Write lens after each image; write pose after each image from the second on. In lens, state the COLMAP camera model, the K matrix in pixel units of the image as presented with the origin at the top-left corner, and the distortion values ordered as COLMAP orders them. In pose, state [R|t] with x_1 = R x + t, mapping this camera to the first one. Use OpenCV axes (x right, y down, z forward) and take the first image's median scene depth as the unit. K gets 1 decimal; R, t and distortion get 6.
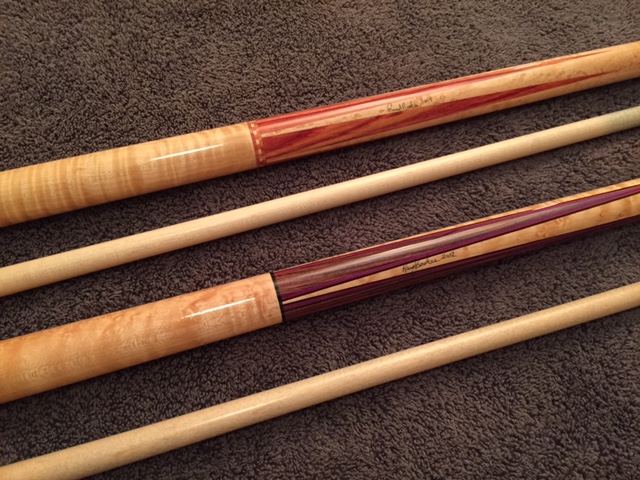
lens RADIAL K [[533.7, 0, 320.0], [0, 533.7, 240.0], [0, 0, 1]] dist [0.063547, -0.094652]
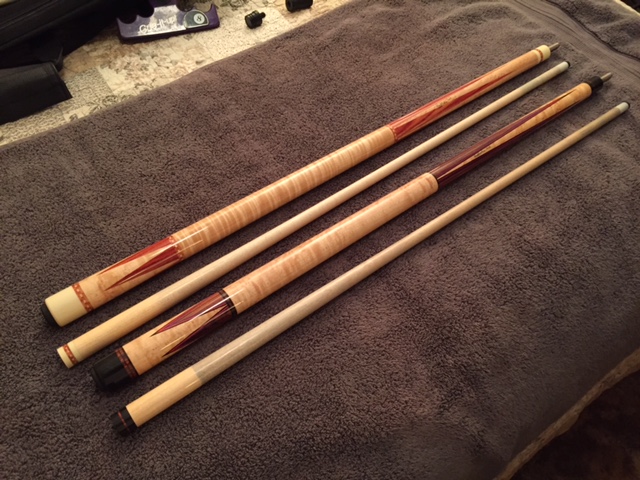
lens RADIAL K [[533.7, 0, 320.0], [0, 533.7, 240.0], [0, 0, 1]] dist [0.063547, -0.094652]
pose [[0.939064, -0.299533, 0.168638, -0.862821], [0.329640, 0.923798, -0.194769, 0.545234], [-0.097448, 0.238491, 0.966243, -0.993491]]
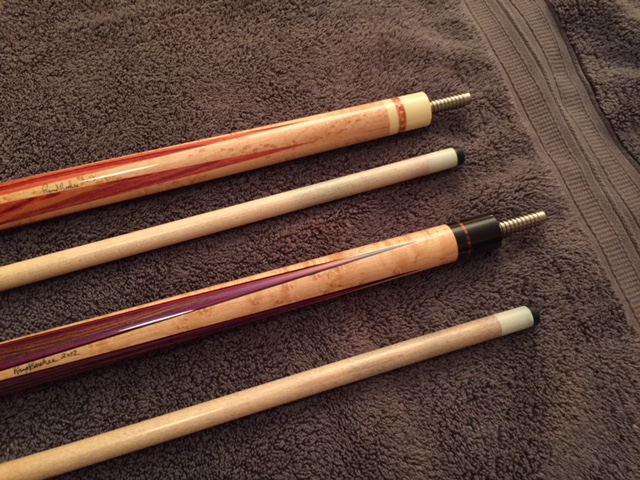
lens RADIAL K [[533.7, 0, 320.0], [0, 533.7, 240.0], [0, 0, 1]] dist [0.063547, -0.094652]
pose [[0.999806, -0.015430, -0.012224, 0.597056], [0.015064, 0.999451, -0.029493, -0.116723], [0.012673, 0.029304, 0.999490, 0.059882]]
